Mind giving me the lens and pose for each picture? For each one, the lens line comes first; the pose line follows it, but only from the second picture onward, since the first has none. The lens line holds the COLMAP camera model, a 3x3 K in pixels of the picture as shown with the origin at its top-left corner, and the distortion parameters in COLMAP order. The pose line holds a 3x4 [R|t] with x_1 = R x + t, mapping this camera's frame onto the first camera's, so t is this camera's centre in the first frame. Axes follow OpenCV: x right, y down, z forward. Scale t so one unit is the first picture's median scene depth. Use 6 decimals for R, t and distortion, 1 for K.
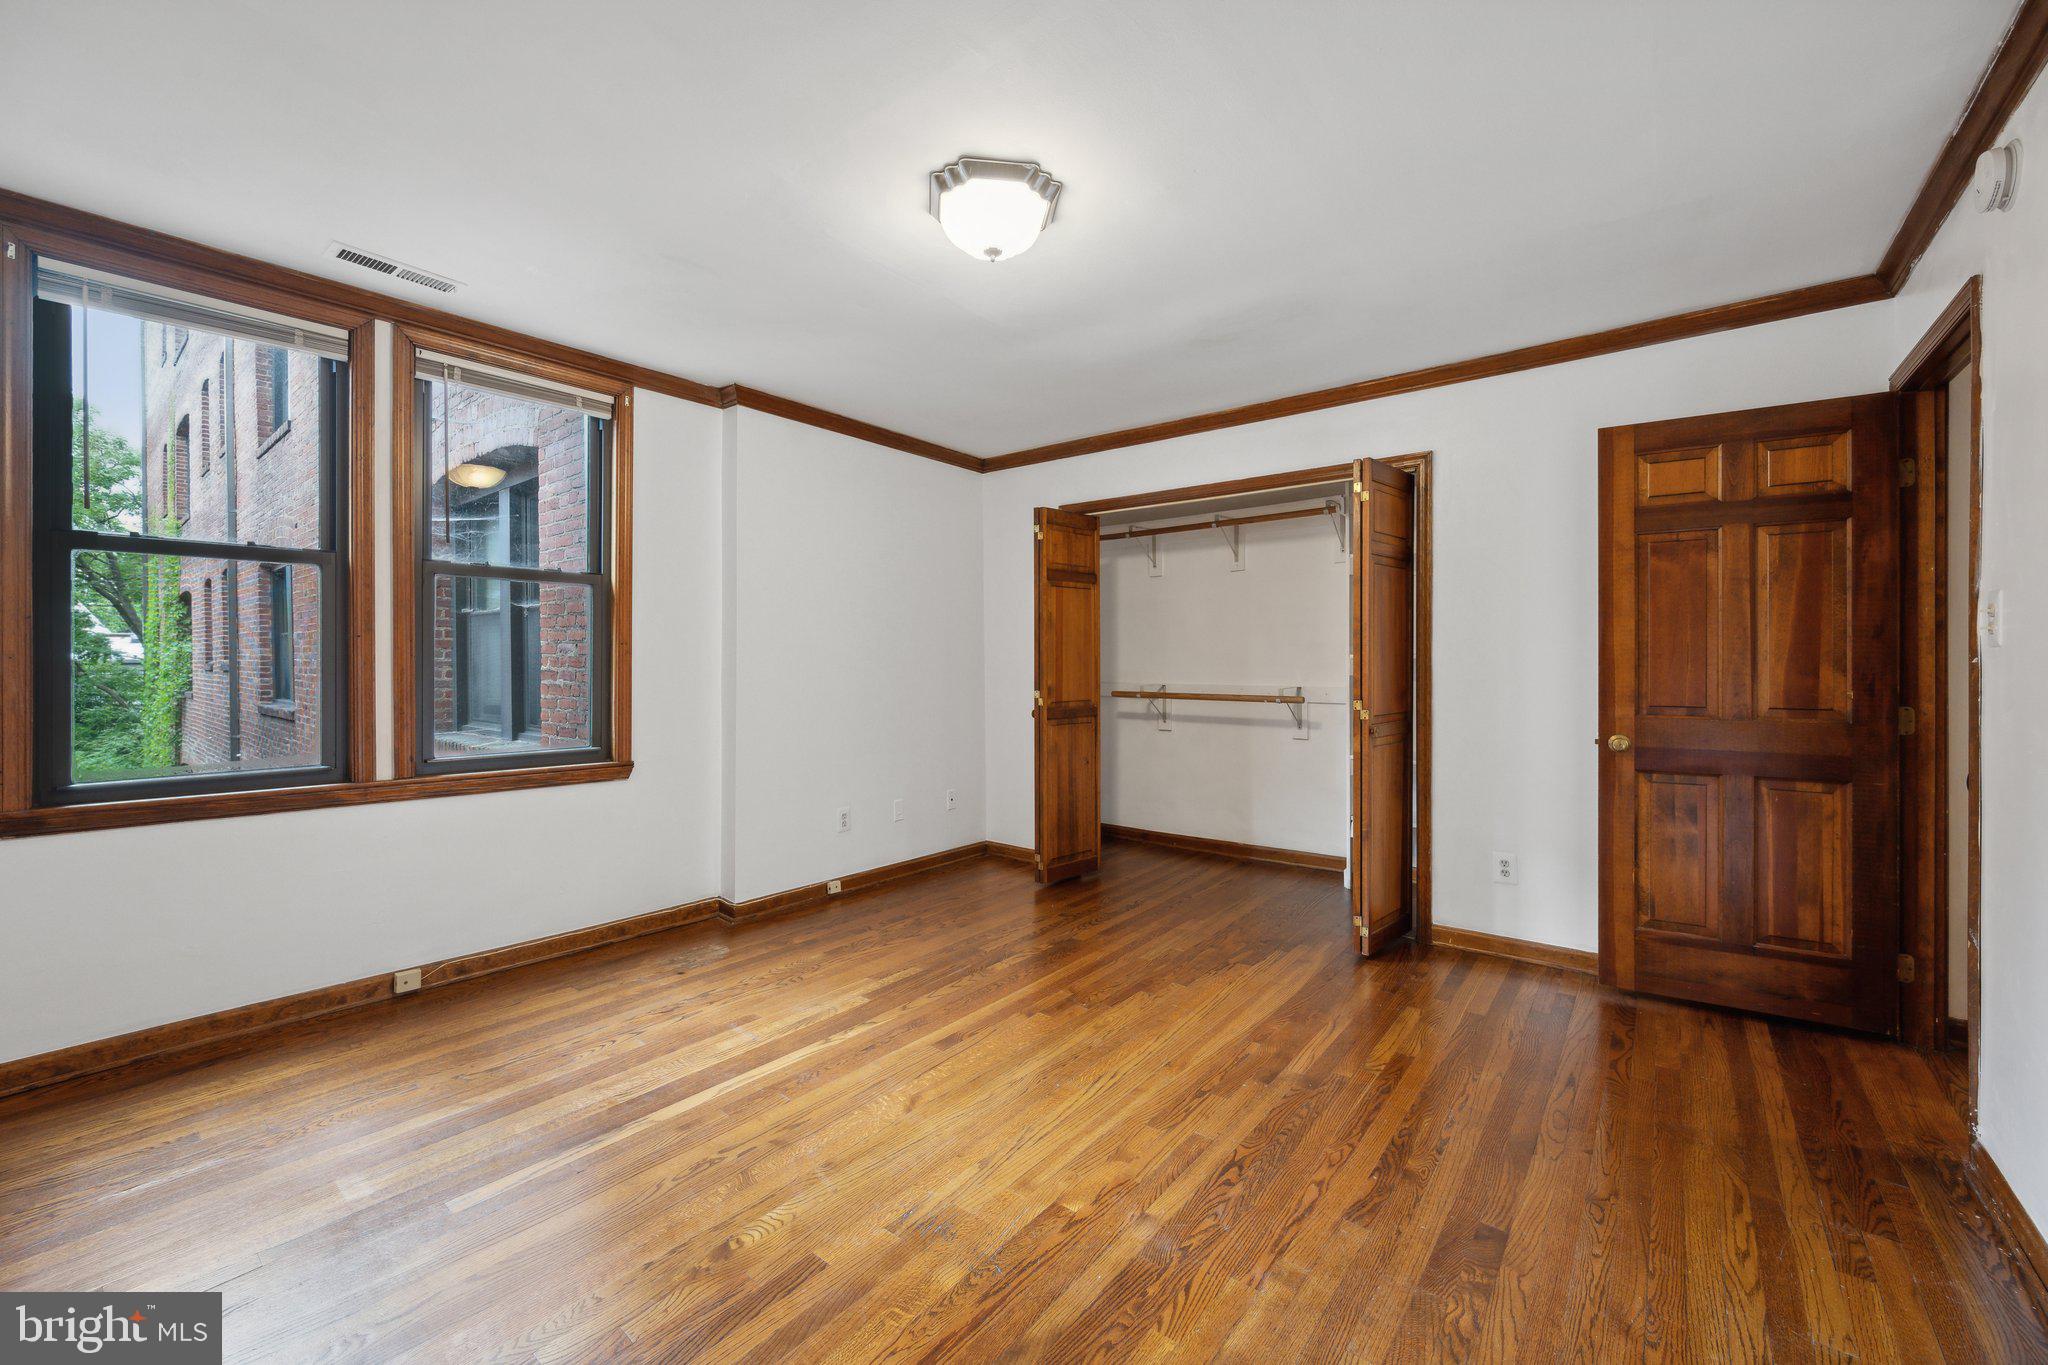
lens RADIAL K [[810.9, 0, 1020.3], [0, 810.9, 666.8], [0, 0, 1]] dist [-0.000266, -0.001023]
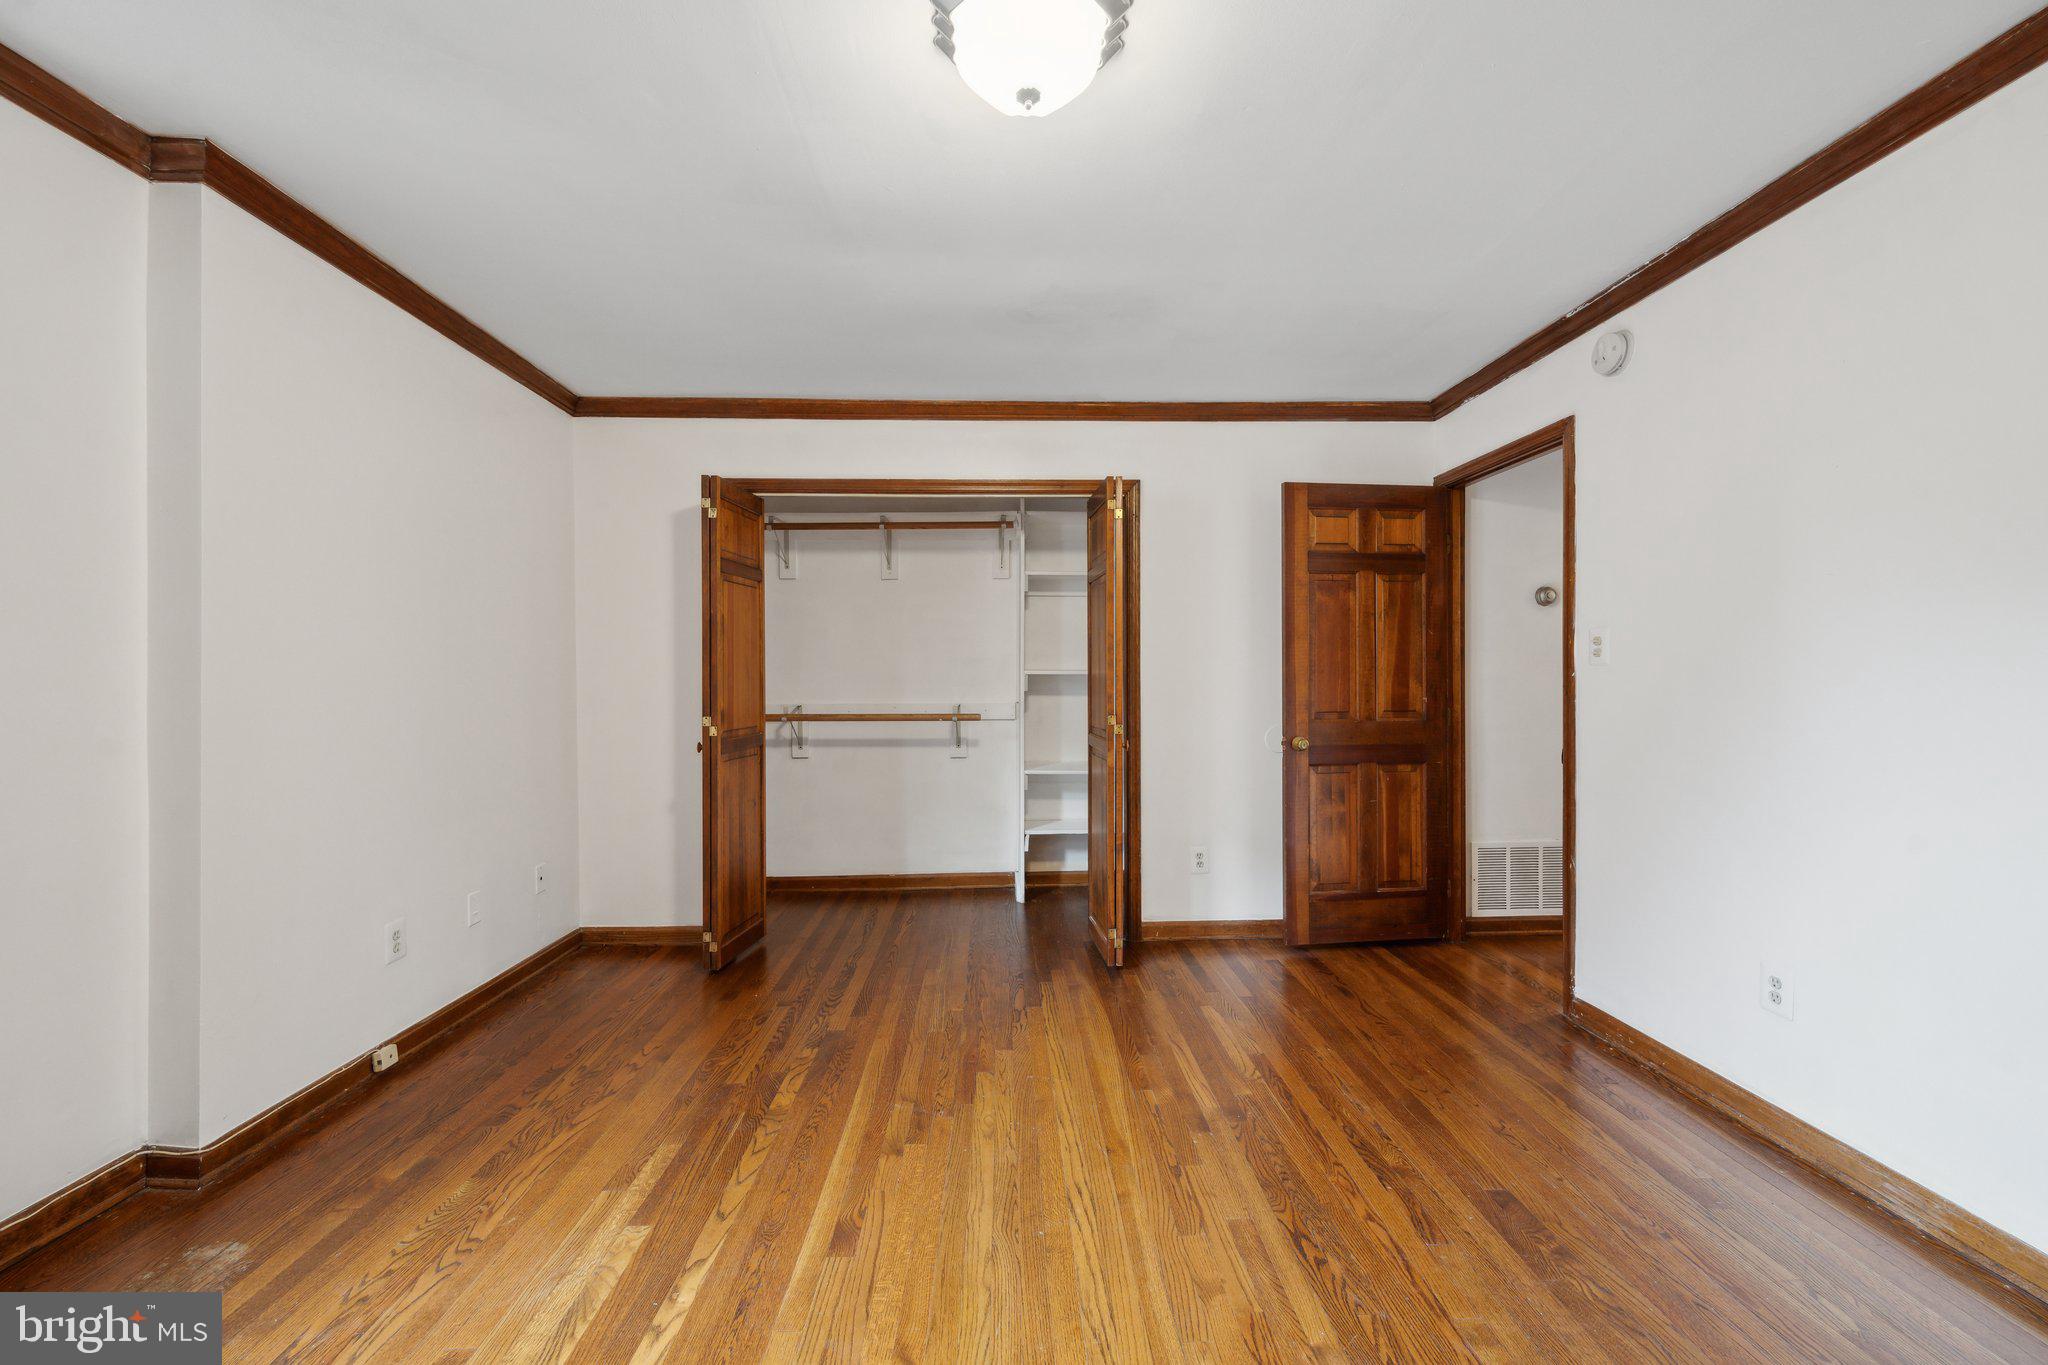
lens RADIAL K [[810.9, 0, 1022.2], [0, 810.9, 681.1], [0, 0, 1]] dist [-0.000266, -0.001023]
pose [[0.762221, -0.005175, 0.647296, -0.360934], [0.007853, 0.999968, -0.001253, -0.000865], [-0.647269, 0.006039, 0.762238, 0.339063]]
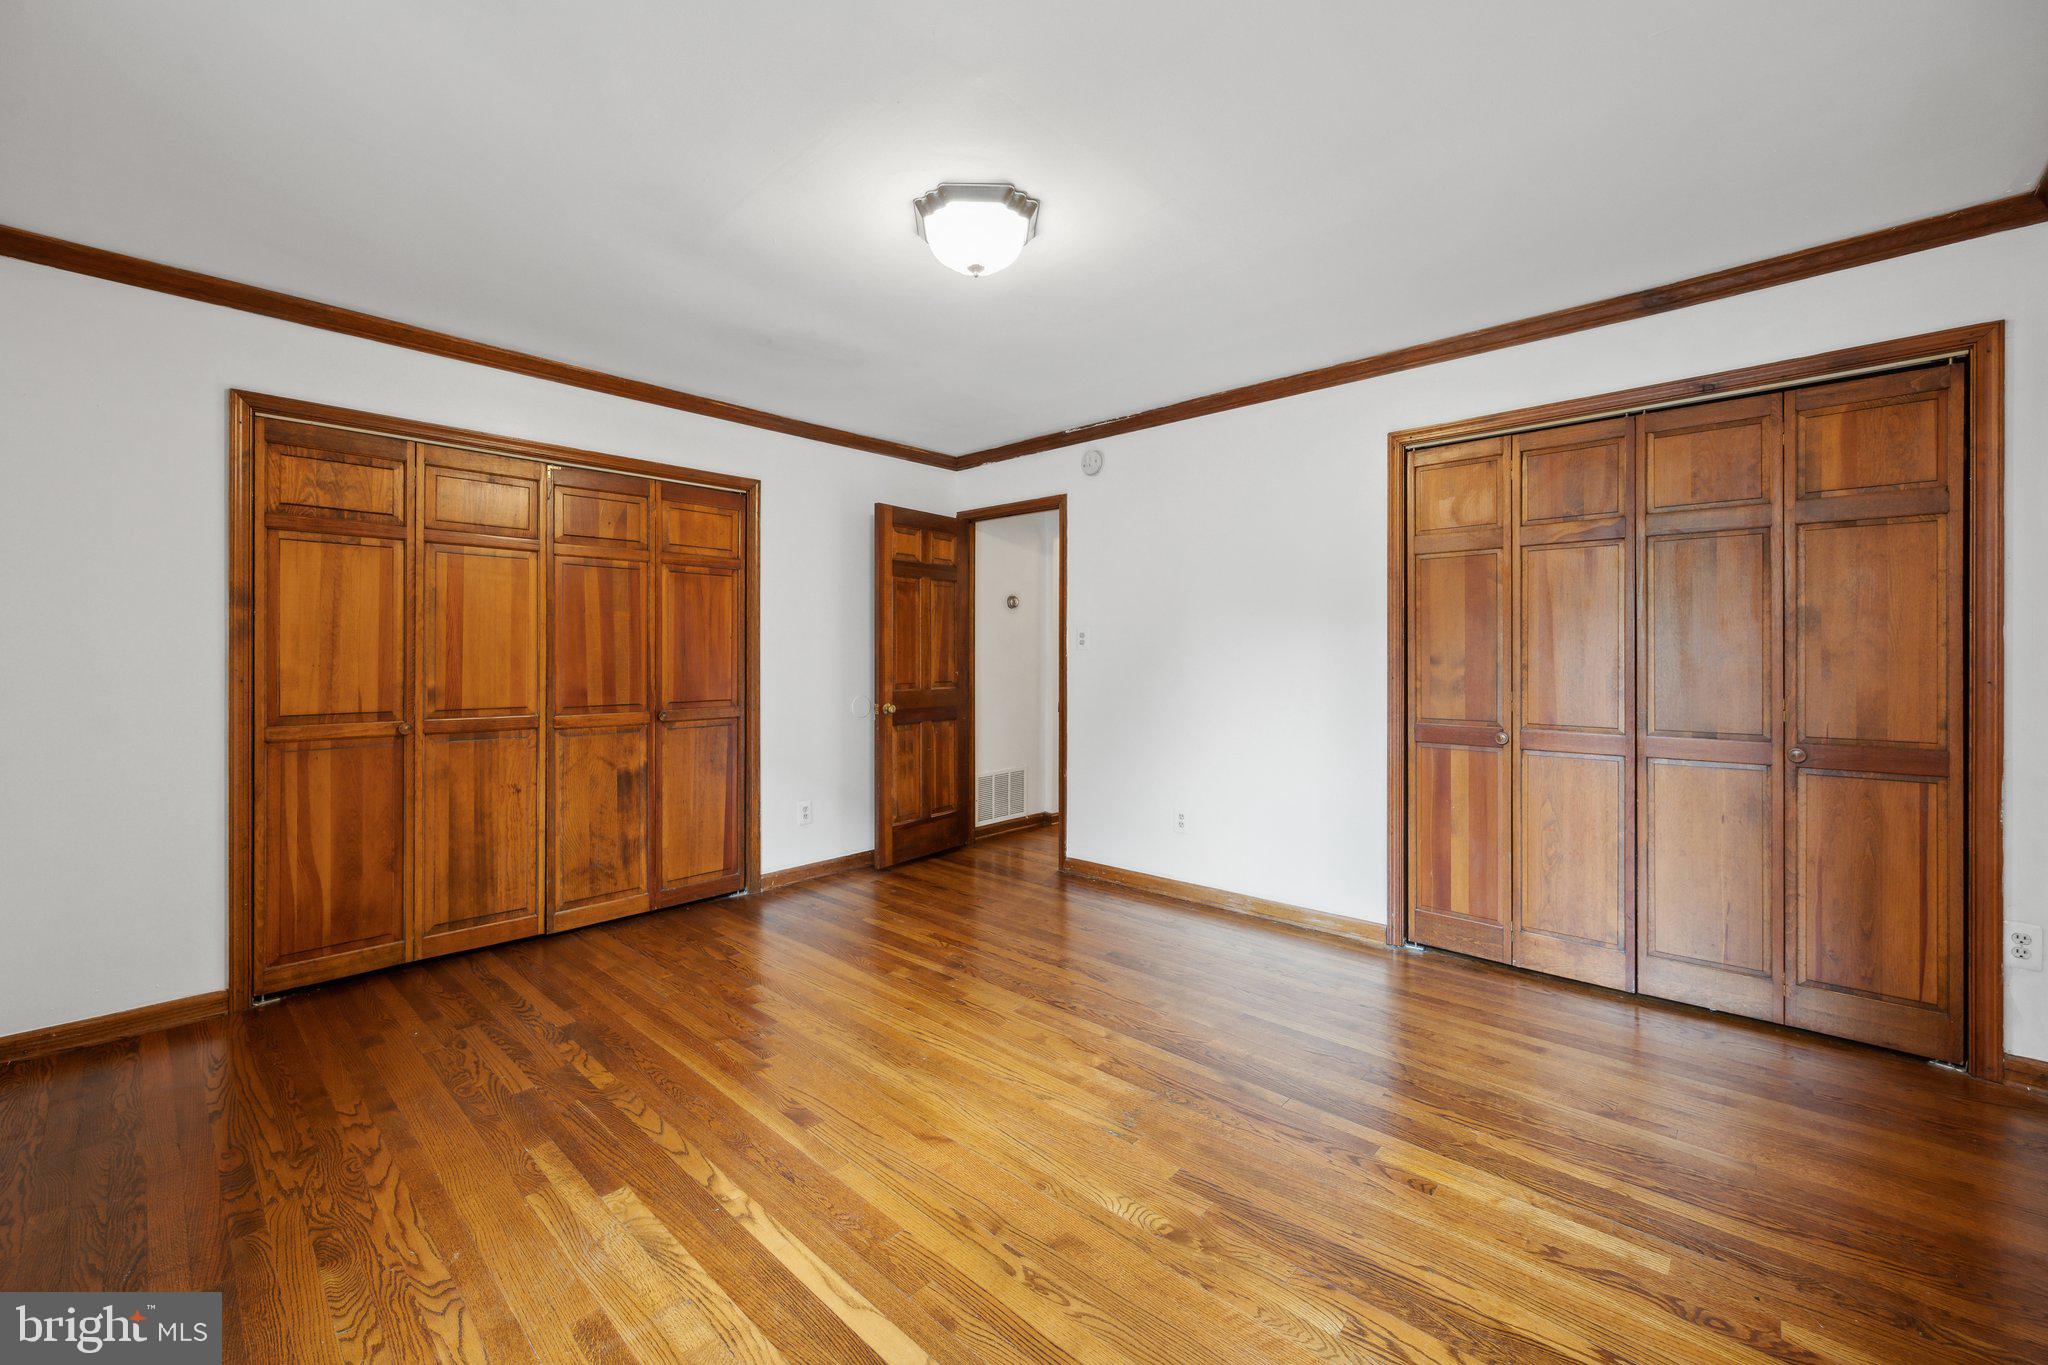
lens RADIAL K [[810.9, 0, 1018.9], [0, 810.9, 660.3], [0, 0, 1]] dist [-0.000266, -0.001023]
pose [[0.071342, -0.006327, 0.997432, -0.785159], [0.007436, 0.999955, 0.005811, -0.005633], [-0.997424, 0.007003, 0.071386, 0.631403]]
